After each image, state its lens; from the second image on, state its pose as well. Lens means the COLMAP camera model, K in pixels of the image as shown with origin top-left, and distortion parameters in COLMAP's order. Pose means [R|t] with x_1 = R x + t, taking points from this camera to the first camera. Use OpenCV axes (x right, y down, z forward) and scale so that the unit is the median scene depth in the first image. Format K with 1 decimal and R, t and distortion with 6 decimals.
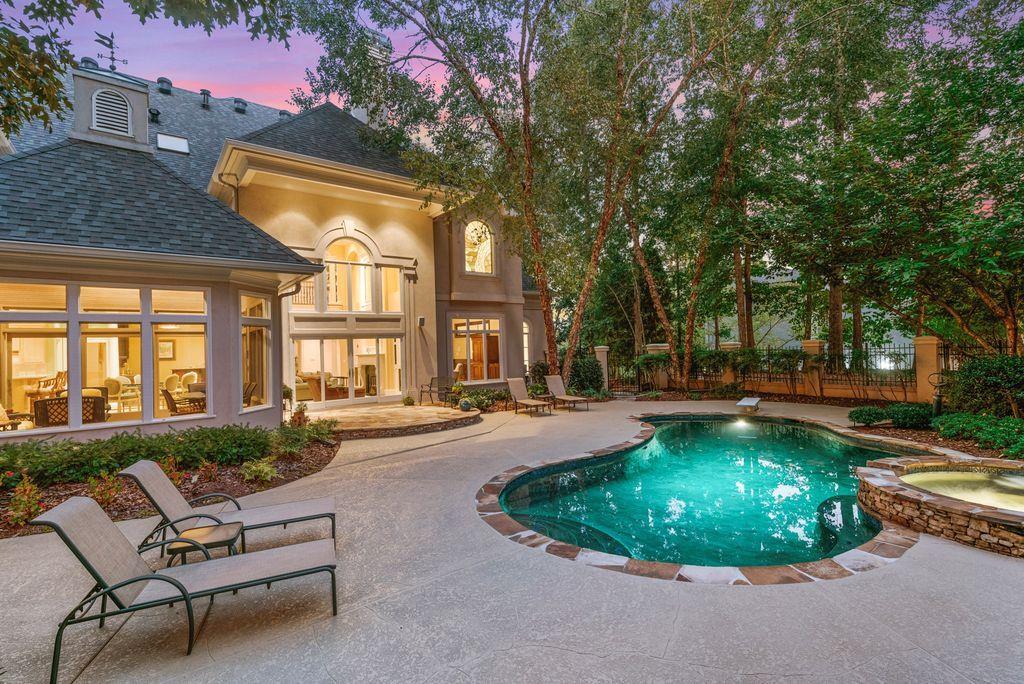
lens RADIAL K [[526.7, 0, 512.9], [0, 526.7, 333.5], [0, 0, 1]] dist [0.007918, -0.001861]
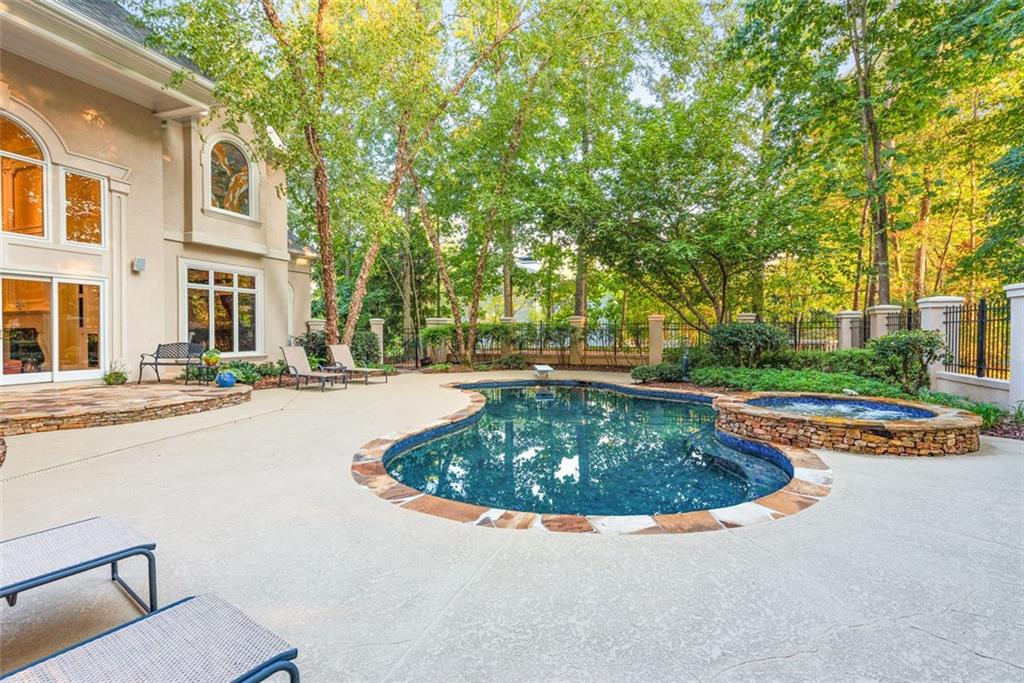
lens RADIAL K [[483.0, 0, 510.5], [0, 483.0, 337.2], [0, 0, 1]] dist [0.010873, -0.000423]
pose [[0.820279, 0.028390, 0.571259, -0.324978], [-0.029559, 0.999537, -0.007230, 0.148319], [-0.571200, -0.010955, 0.820738, 0.459617]]
